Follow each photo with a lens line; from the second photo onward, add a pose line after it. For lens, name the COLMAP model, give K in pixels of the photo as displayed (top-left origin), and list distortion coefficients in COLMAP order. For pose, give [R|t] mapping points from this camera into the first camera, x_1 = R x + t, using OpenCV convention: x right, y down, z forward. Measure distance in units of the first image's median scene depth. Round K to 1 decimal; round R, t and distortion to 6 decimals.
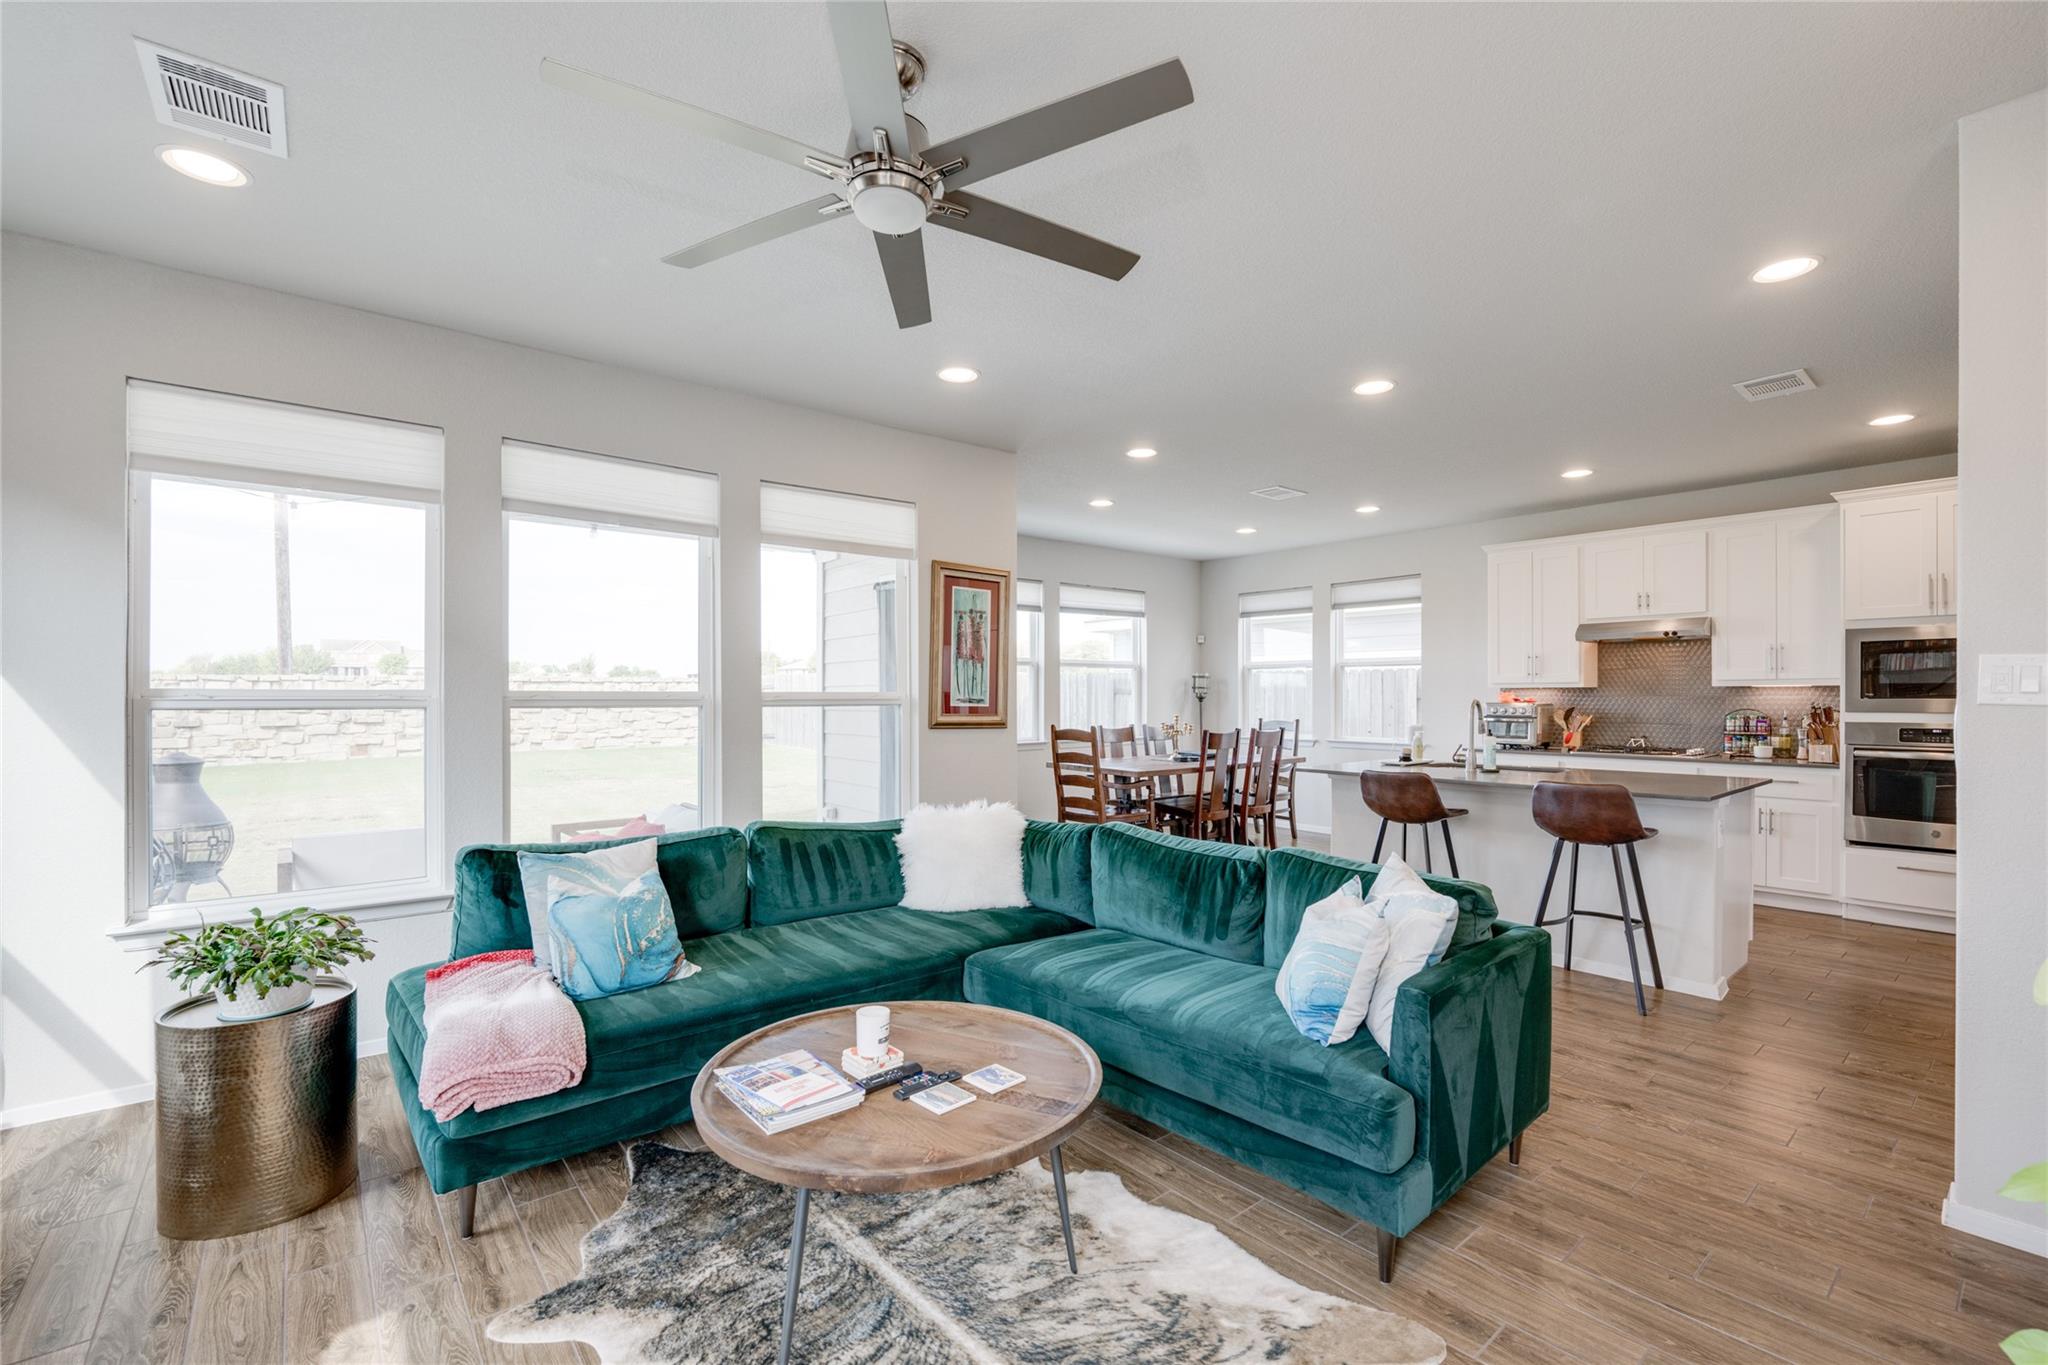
lens RADIAL K [[884.7, 0, 1026.3], [0, 884.7, 701.8], [0, 0, 1]] dist [-0.009974, -0.001162]
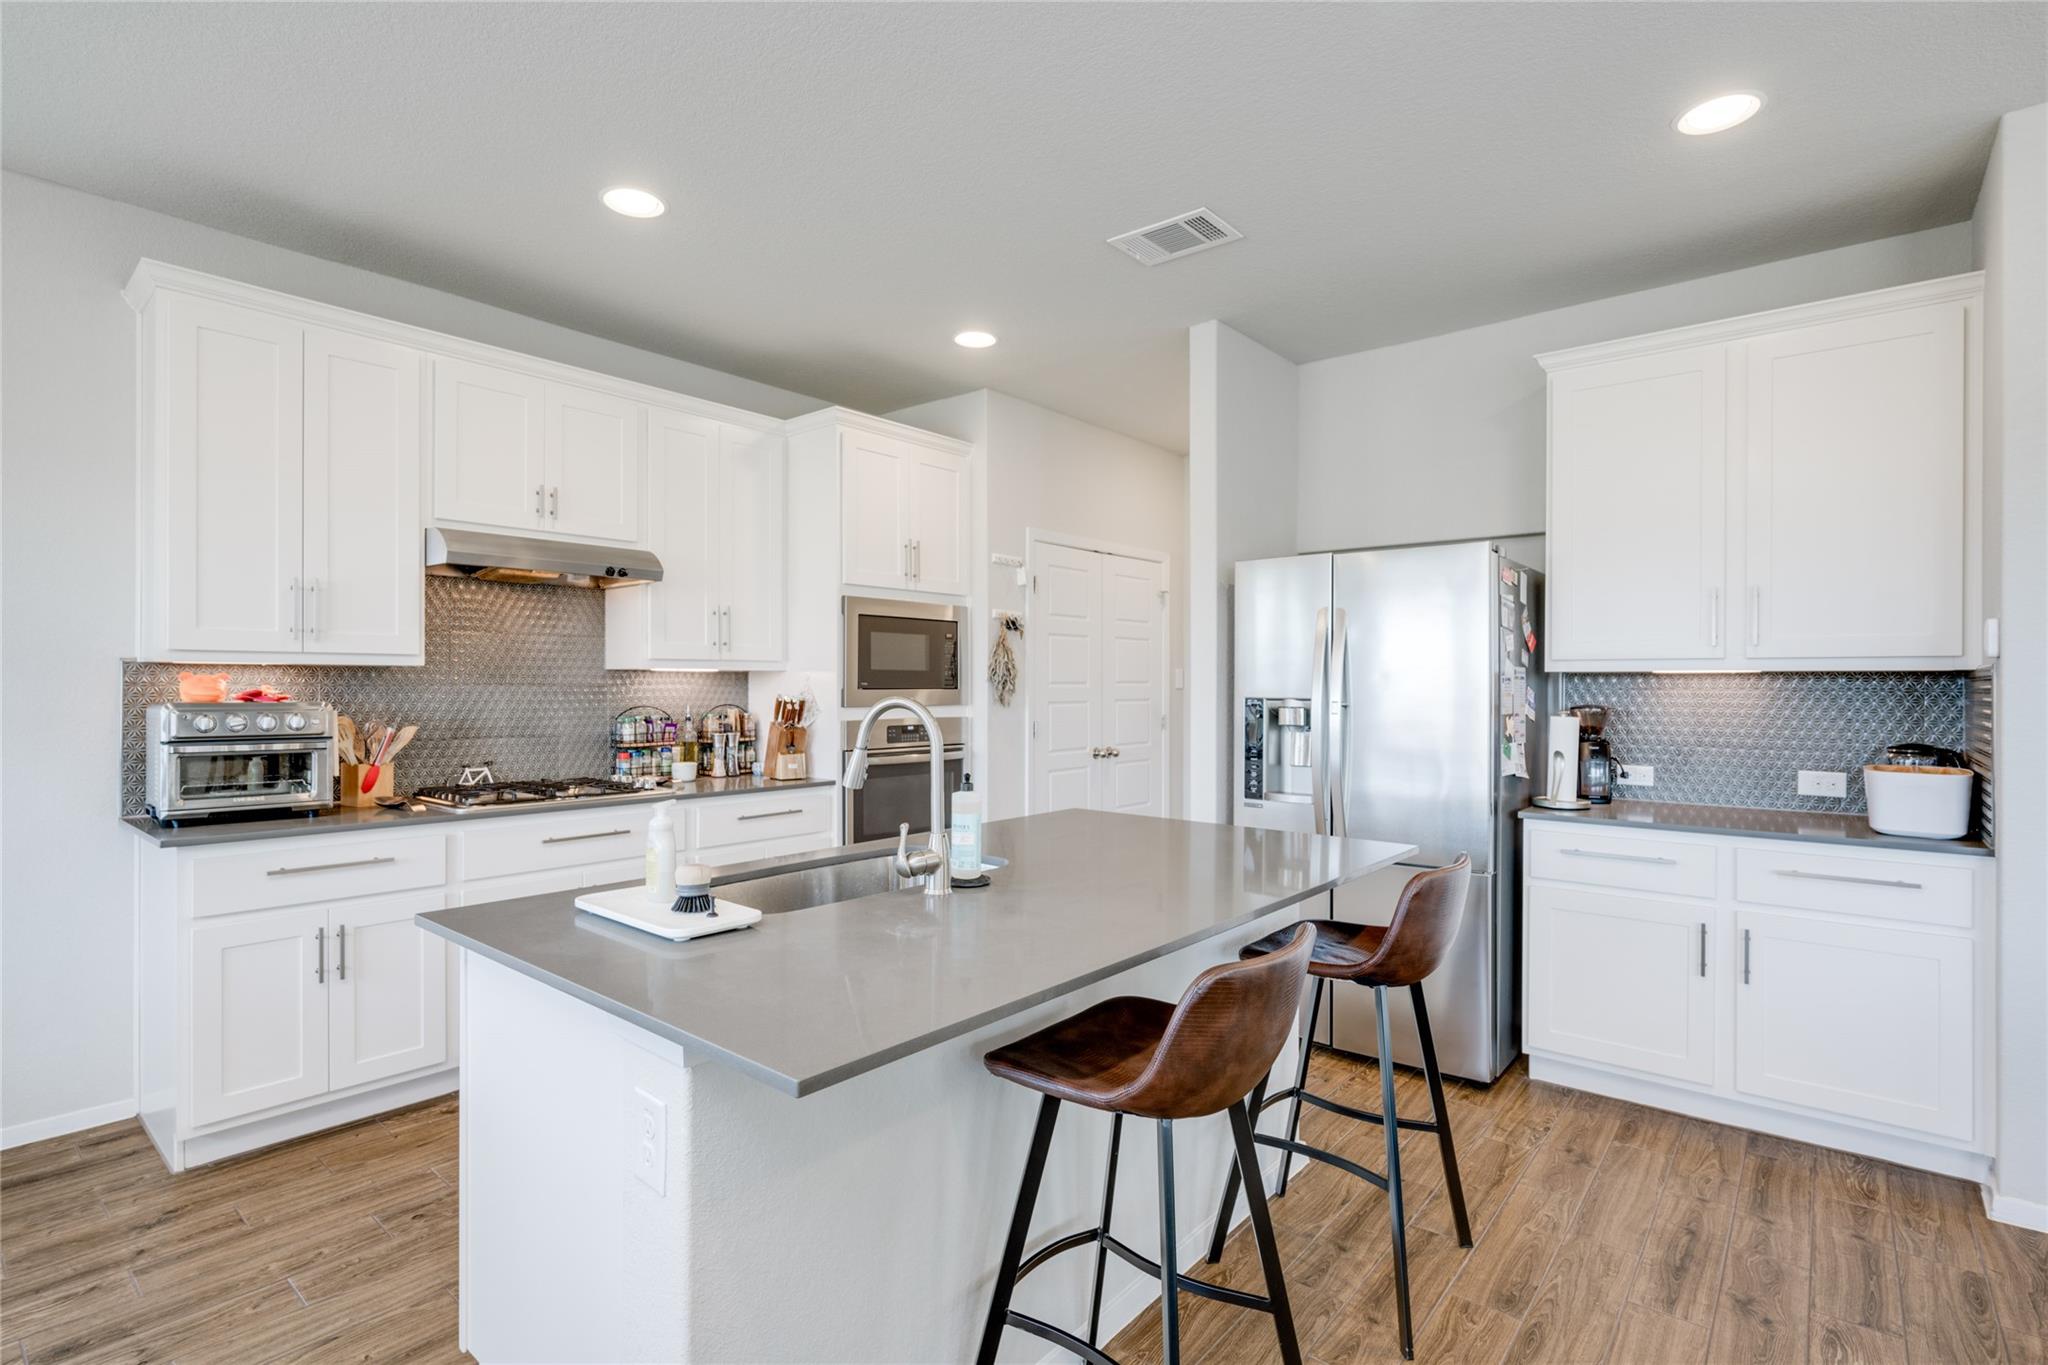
lens RADIAL K [[1003.8, 0, 1028.6], [0, 1003.8, 685.7], [0, 0, 1]] dist [0.003862, 0.000696]
pose [[-0.183490, 0.000178, 0.983022, 0.064858], [0.003253, 0.999995, 0.000426, -0.005414], [-0.983016, 0.003276, -0.183489, 0.836840]]
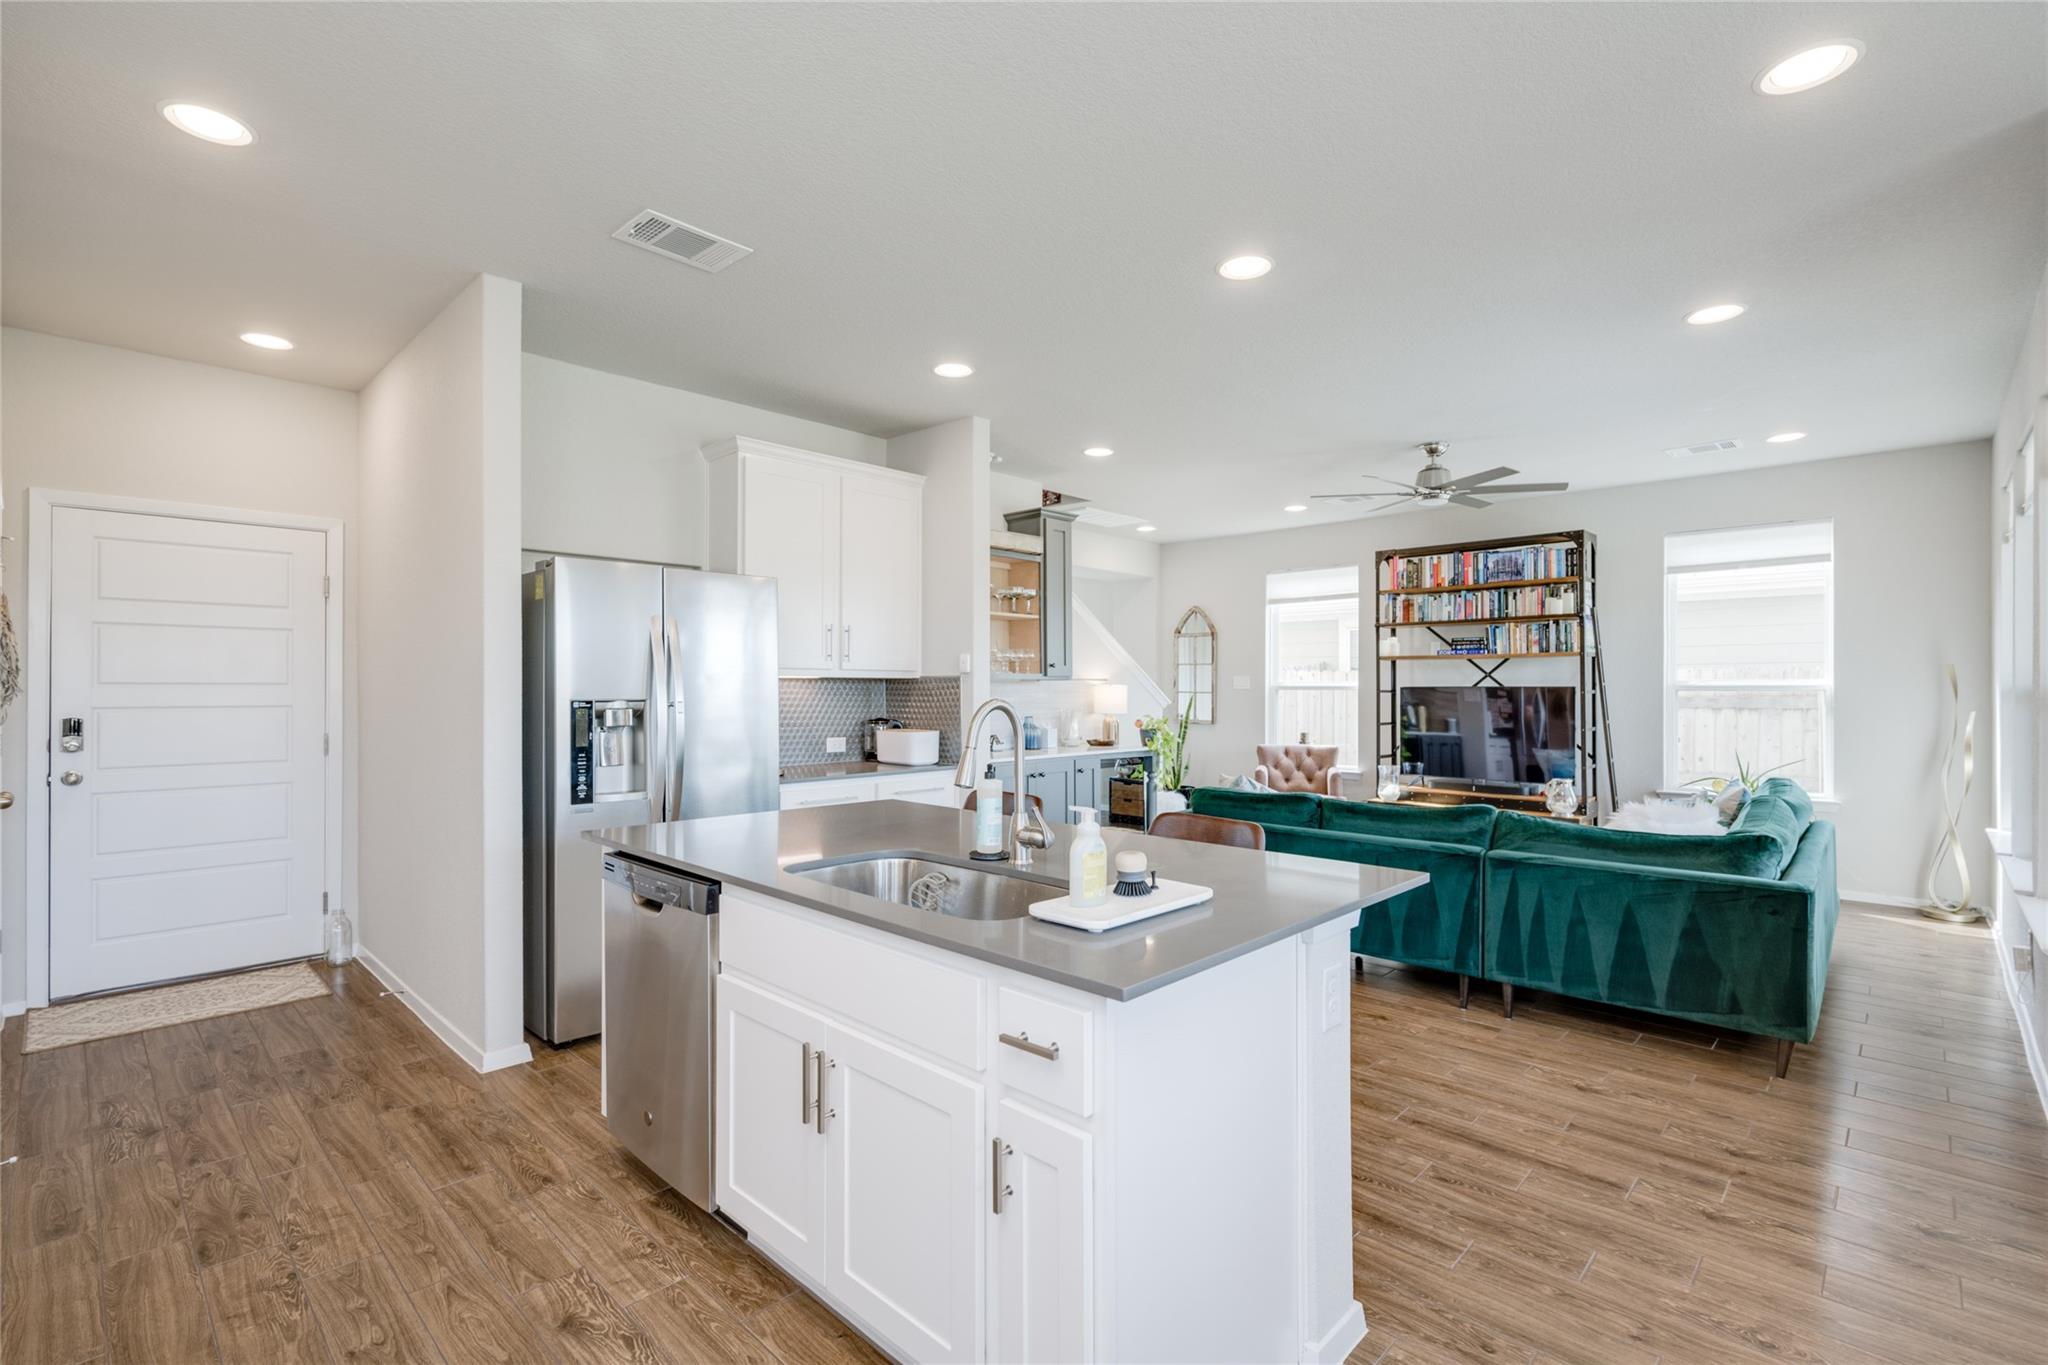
lens RADIAL K [[938.4, 0, 1021.7], [0, 938.4, 684.4], [0, 0, 1]] dist [-0.002057, 0.000155]
pose [[-0.993814, 0.000572, -0.111059, 0.446551], [0.000003, 0.999987, 0.005119, -0.009632], [0.111060, 0.005087, -0.993801, 1.174192]]
